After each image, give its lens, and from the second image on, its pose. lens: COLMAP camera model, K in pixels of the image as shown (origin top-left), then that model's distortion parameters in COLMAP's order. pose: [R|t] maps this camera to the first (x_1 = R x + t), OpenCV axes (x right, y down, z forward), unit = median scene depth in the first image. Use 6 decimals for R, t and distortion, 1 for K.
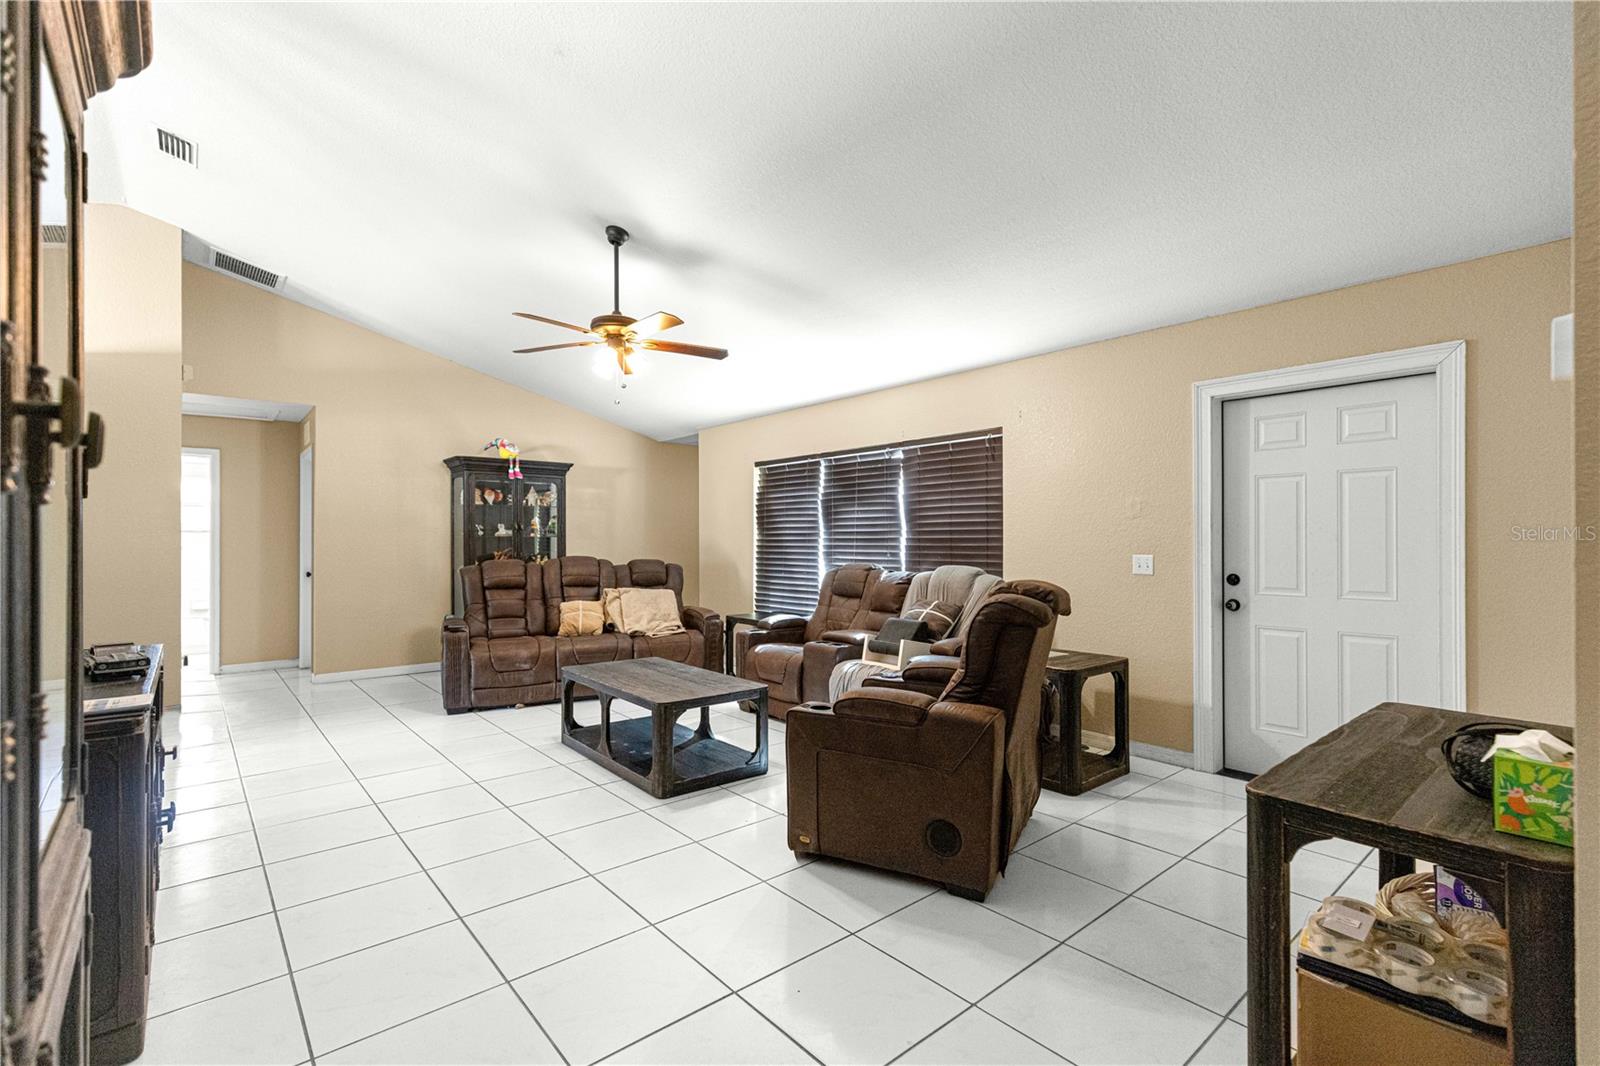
lens RADIAL K [[723.8, 0, 800.1], [0, 723.8, 532.4], [0, 0, 1]] dist [-0.000752, -0.000165]
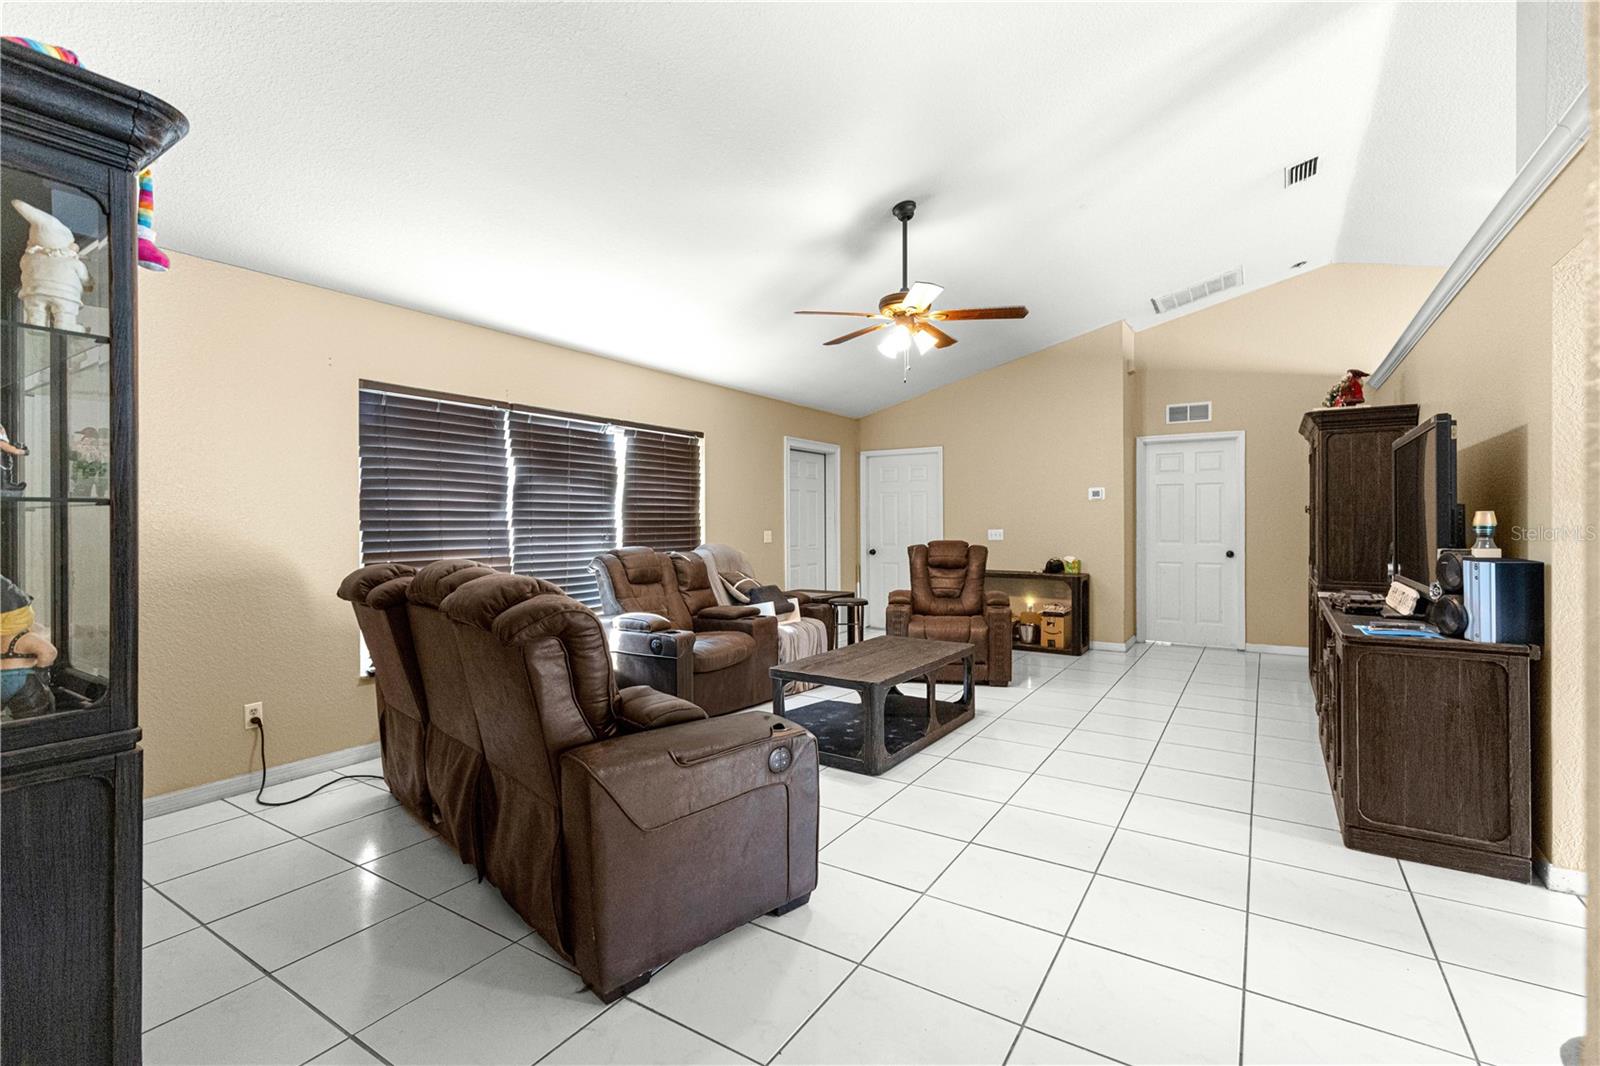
lens RADIAL K [[723.8, 0, 799.0], [0, 723.8, 526.2], [0, 0, 1]] dist [-0.000752, -0.000165]
pose [[-0.288756, 0.010721, 0.957343, -0.793011], [0.006104, 0.999938, -0.009356, 0.024387], [-0.957383, 0.003142, -0.288804, 0.989680]]
